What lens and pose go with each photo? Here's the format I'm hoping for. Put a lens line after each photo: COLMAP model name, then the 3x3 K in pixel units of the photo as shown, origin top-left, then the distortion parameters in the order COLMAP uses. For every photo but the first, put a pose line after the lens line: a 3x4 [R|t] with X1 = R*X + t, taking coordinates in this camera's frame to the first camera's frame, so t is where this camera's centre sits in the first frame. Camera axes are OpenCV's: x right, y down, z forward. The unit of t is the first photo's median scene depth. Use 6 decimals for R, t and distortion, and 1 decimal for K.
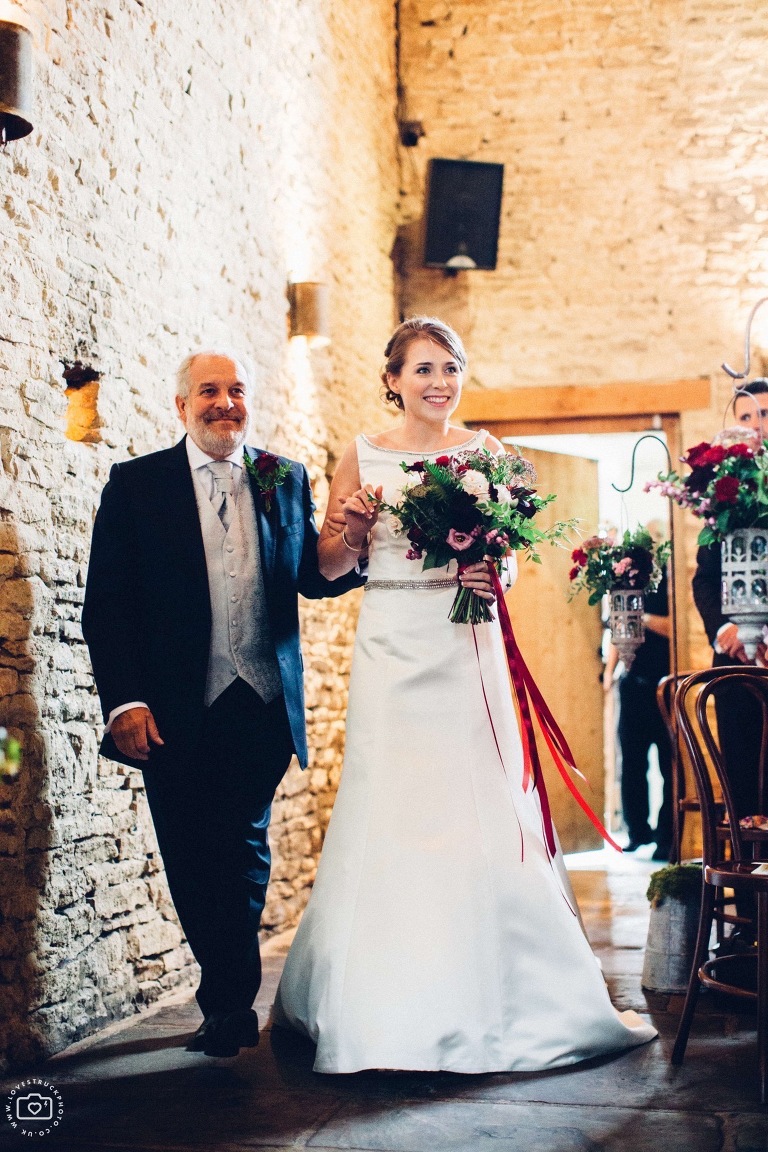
lens RADIAL K [[1683.5, 0, 382.3], [0, 1683.5, 591.4], [0, 0, 1]] dist [-0.056035, 0.039662]
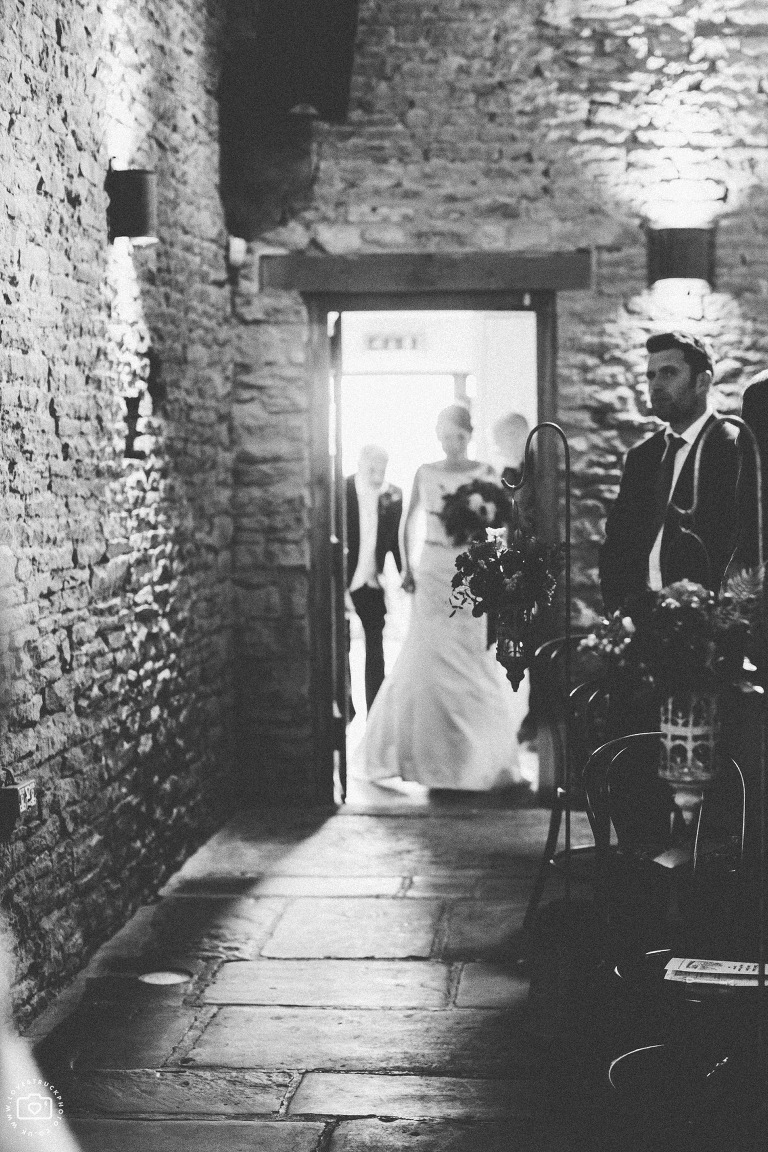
lens RADIAL K [[1972.6, 0, 384.0], [0, 1972.6, 576.0], [0, 0, 1]] dist [-0.058352, -0.077860]
pose [[0.992817, -0.000534, 0.119638, -0.030937], [-0.016384, 0.989962, 0.140383, -0.102510], [-0.118512, -0.141335, 0.982843, -0.006204]]
